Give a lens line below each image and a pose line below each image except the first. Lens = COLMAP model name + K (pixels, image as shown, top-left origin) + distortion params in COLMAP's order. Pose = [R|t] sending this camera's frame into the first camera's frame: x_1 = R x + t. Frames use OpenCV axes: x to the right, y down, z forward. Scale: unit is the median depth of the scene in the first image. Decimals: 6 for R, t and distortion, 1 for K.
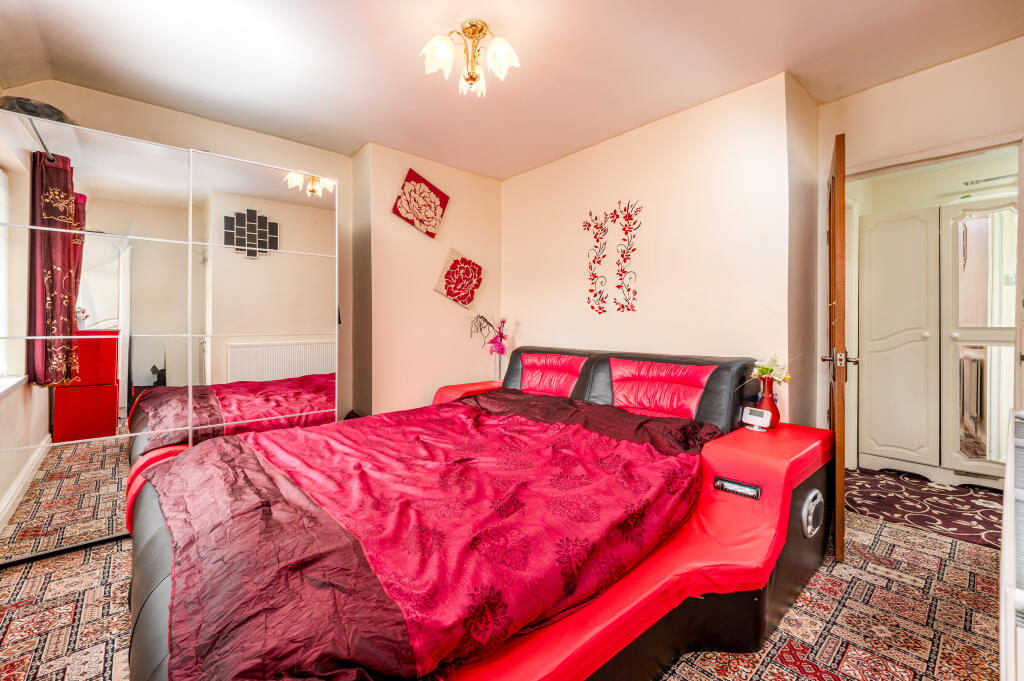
lens RADIAL K [[427.2, 0, 491.1], [0, 427.2, 321.7], [0, 0, 1]] dist [-0.000812, -0.000033]
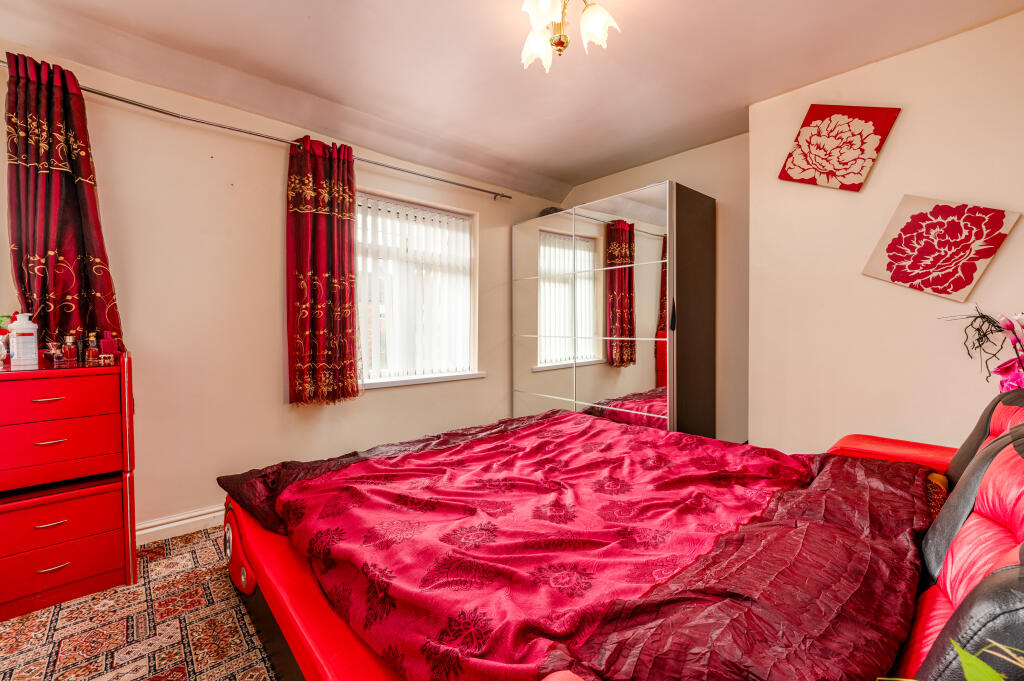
lens RADIAL K [[427.2, 0, 491.1], [0, 427.2, 321.7], [0, 0, 1]] dist [-0.000812, -0.000033]
pose [[0.011107, -0.013631, -0.999845, 0.485533], [-0.002971, 0.999902, -0.013665, 0.002996], [0.999934, 0.003123, 0.011066, 0.471985]]
